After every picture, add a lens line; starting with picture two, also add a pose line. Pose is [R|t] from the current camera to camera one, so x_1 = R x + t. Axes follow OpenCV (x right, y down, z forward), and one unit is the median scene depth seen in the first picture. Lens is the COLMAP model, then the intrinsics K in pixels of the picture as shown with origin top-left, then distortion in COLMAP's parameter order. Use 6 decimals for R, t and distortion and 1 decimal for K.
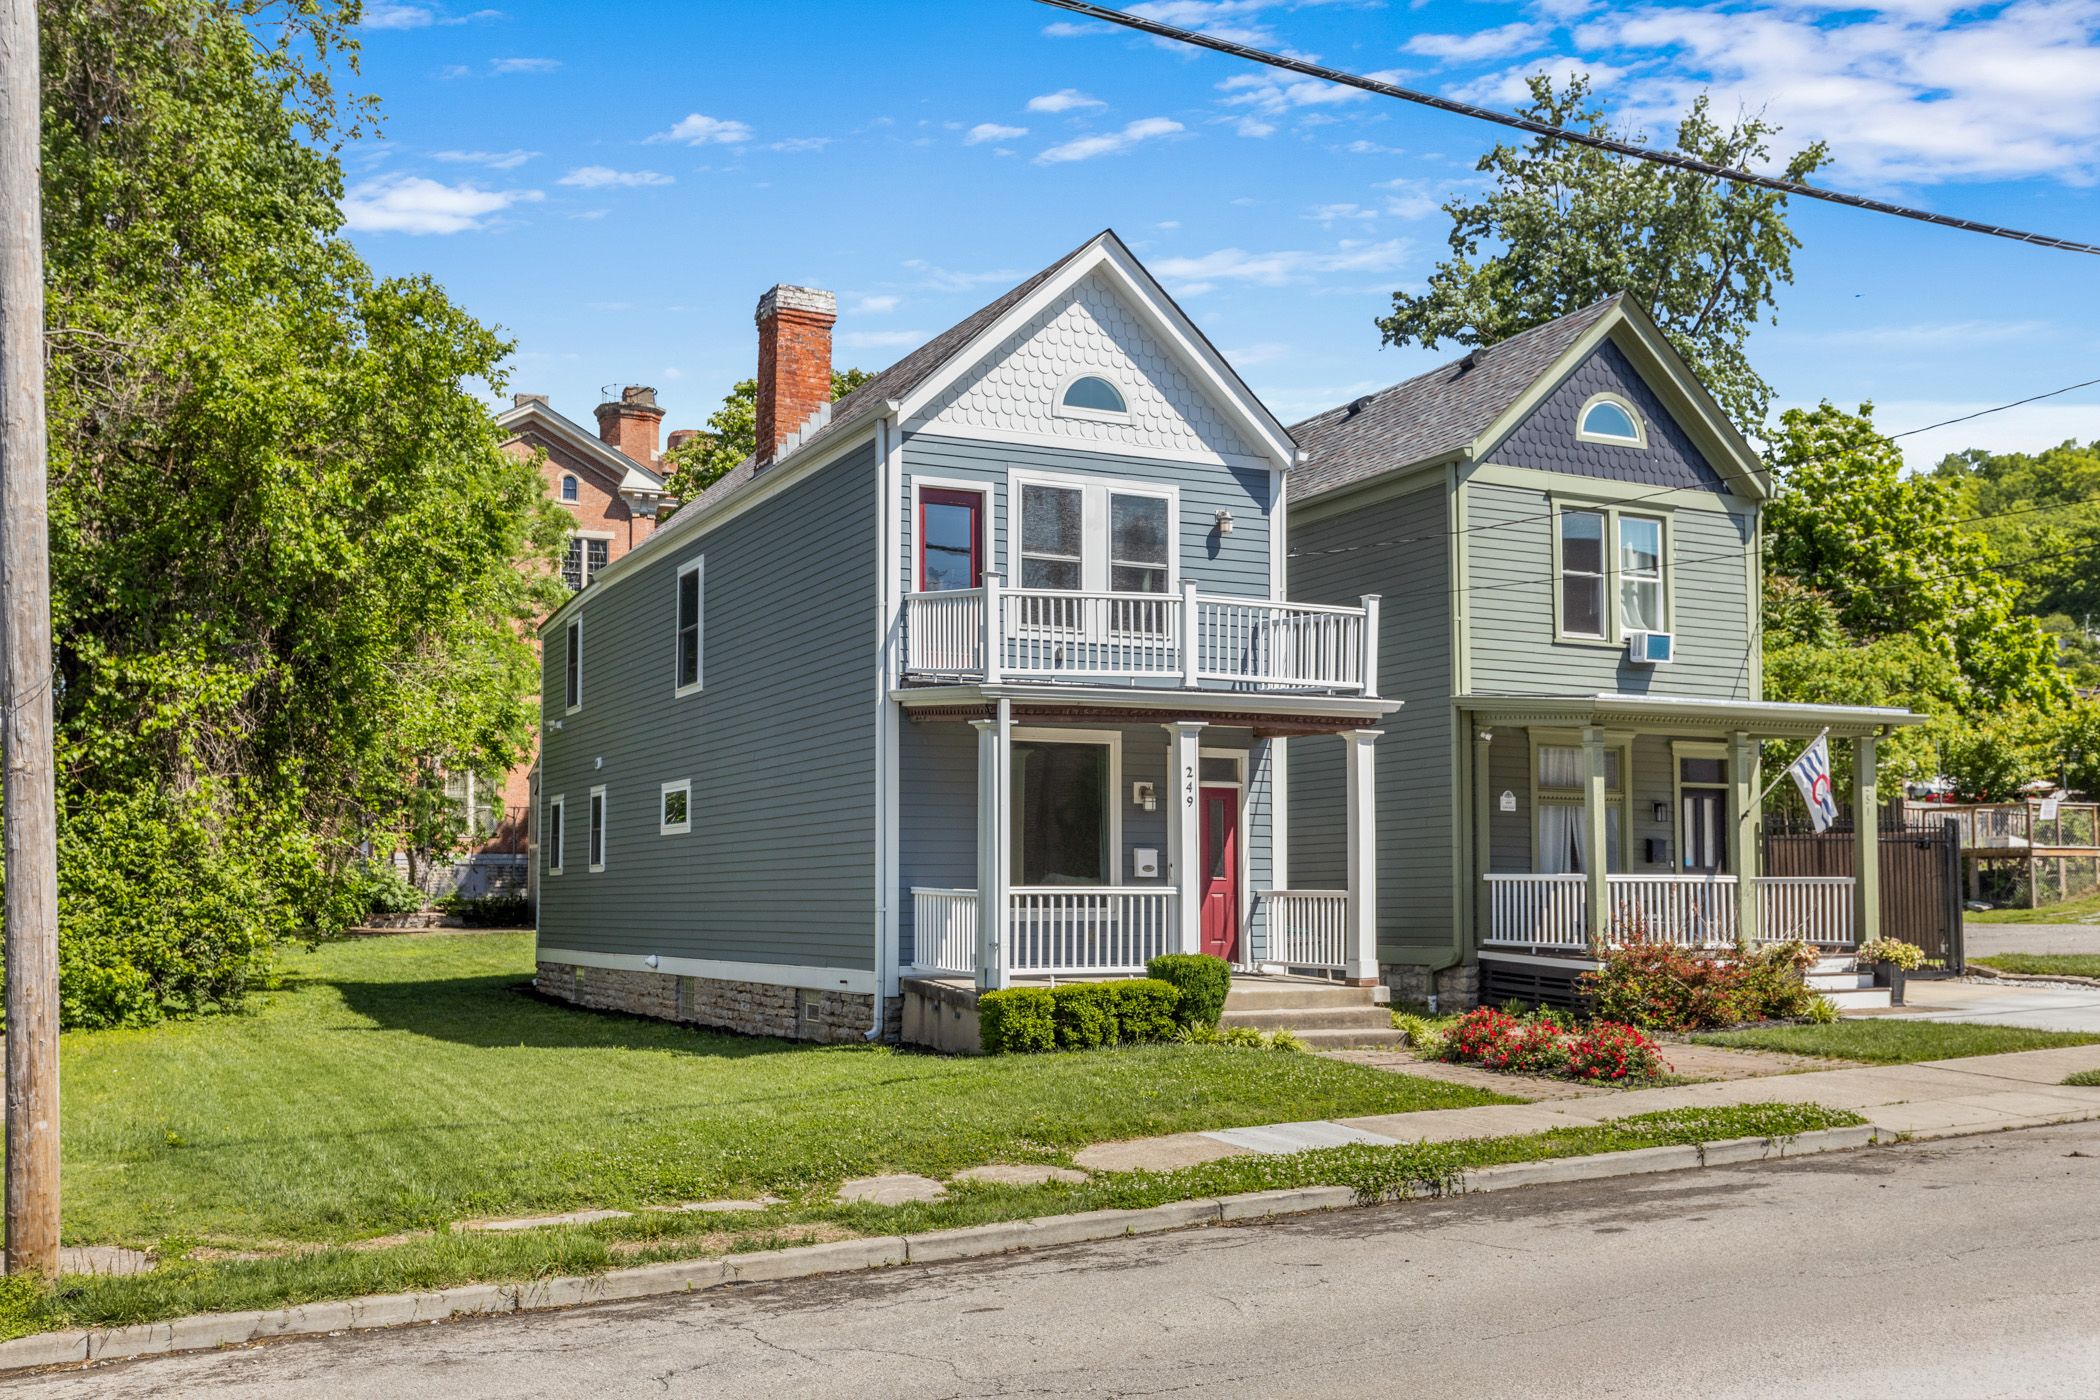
lens RADIAL K [[2135.3, 0, 1043.7], [0, 2135.3, 716.2], [0, 0, 1]] dist [0.011082, 0.000000]
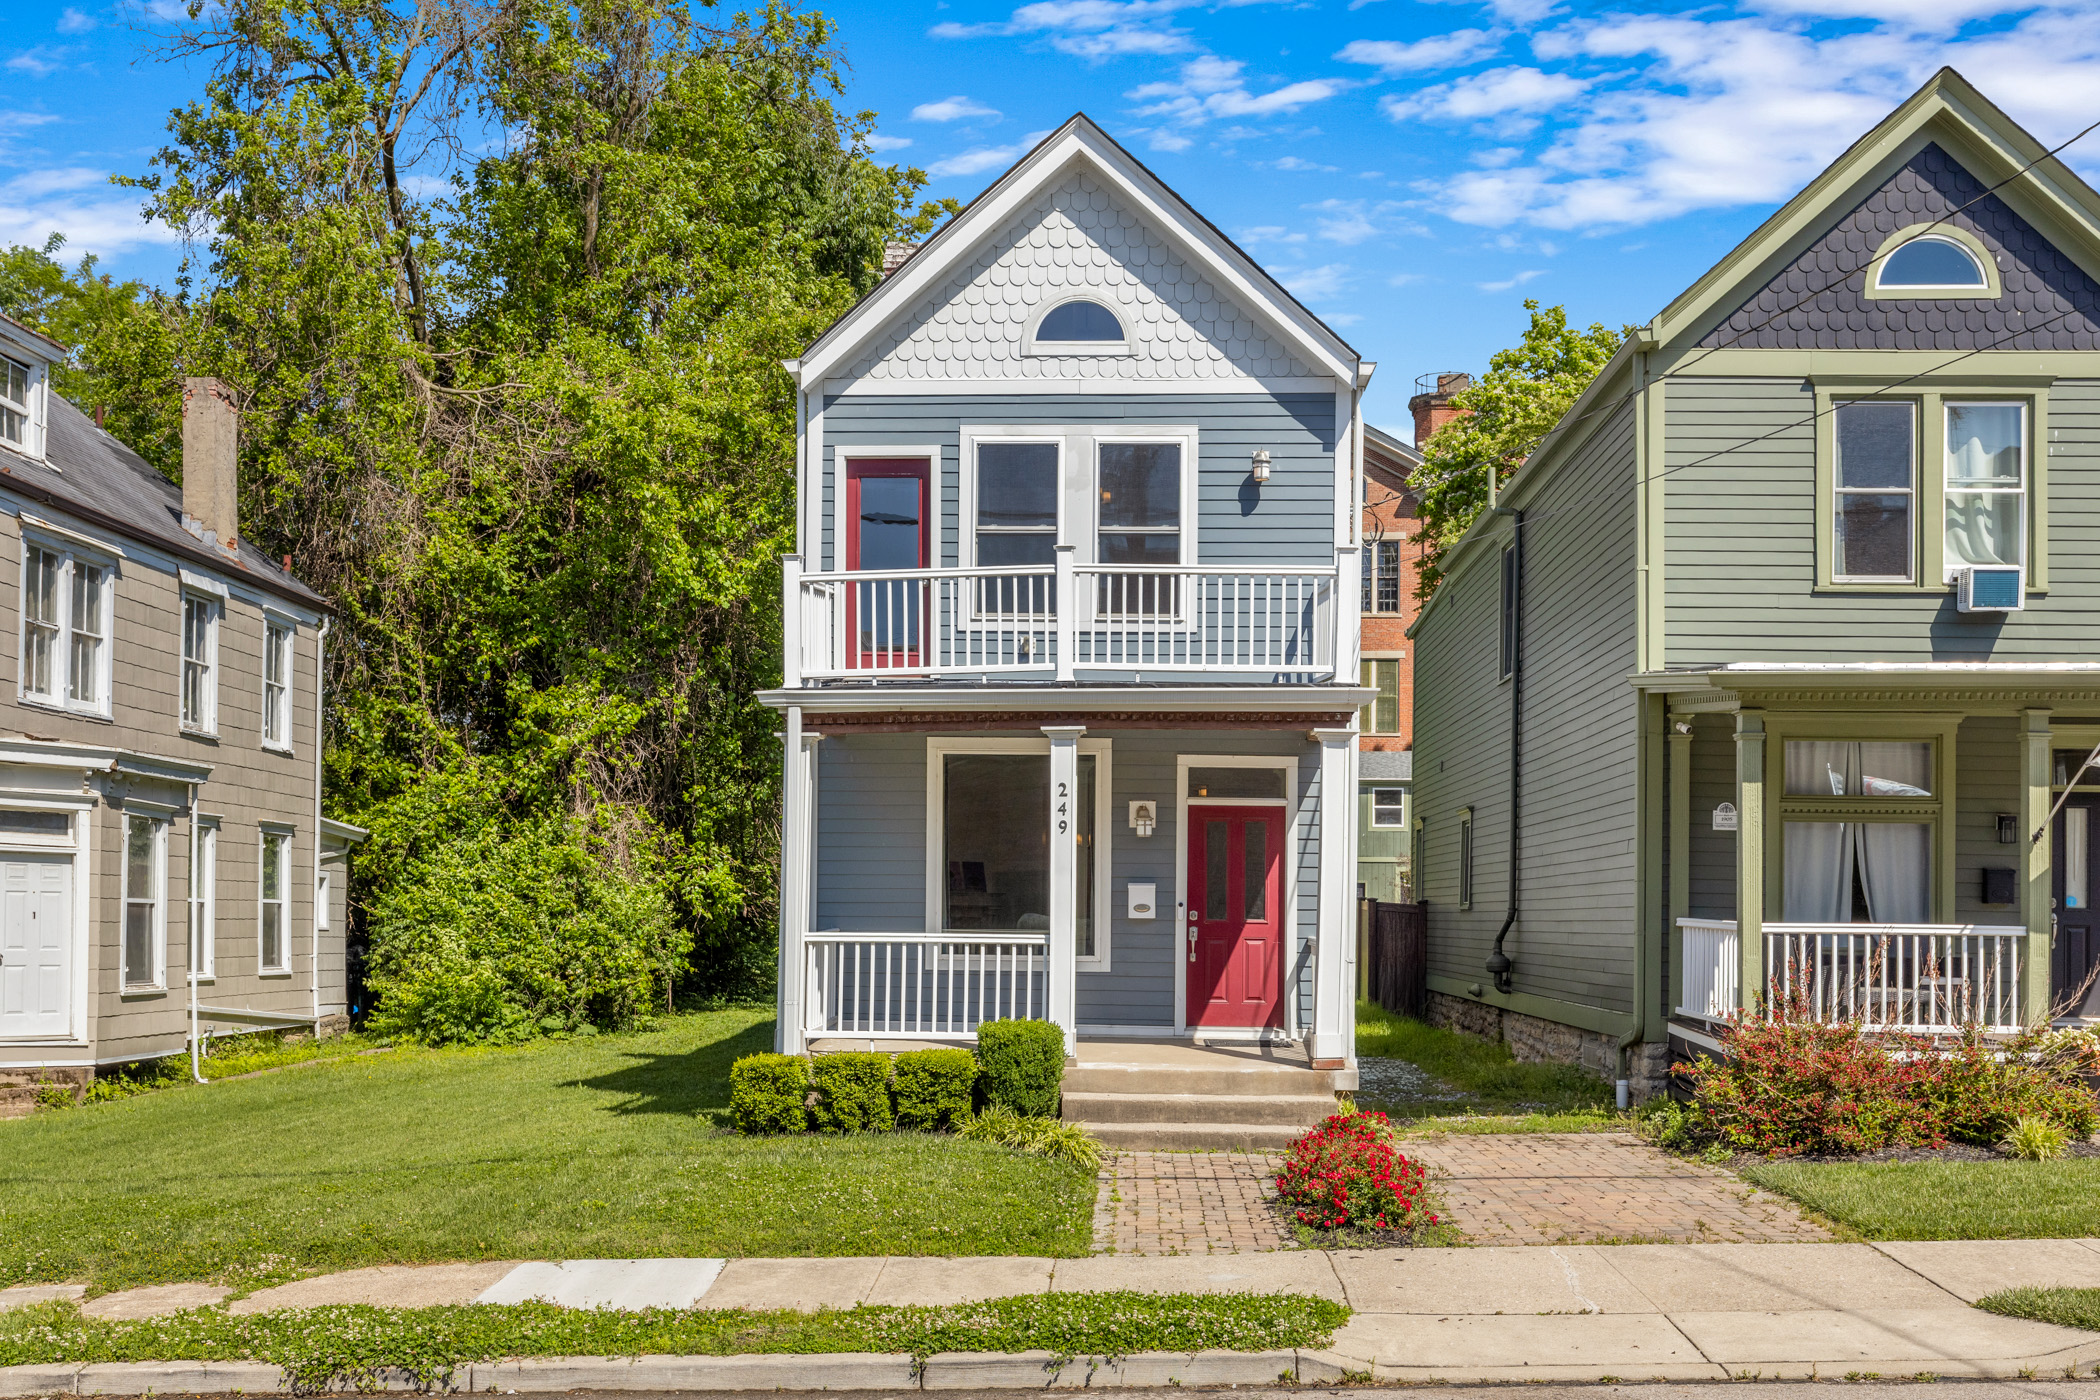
lens RADIAL K [[2135.3, 0, 1078.1], [0, 2135.3, 824.9], [0, 0, 1]] dist [0.011082, 0.000000]
pose [[0.862005, -0.009433, -0.506812, 0.426332], [0.033149, 0.998736, 0.037792, 0.008549], [0.505815, -0.049378, 0.861228, 0.290193]]
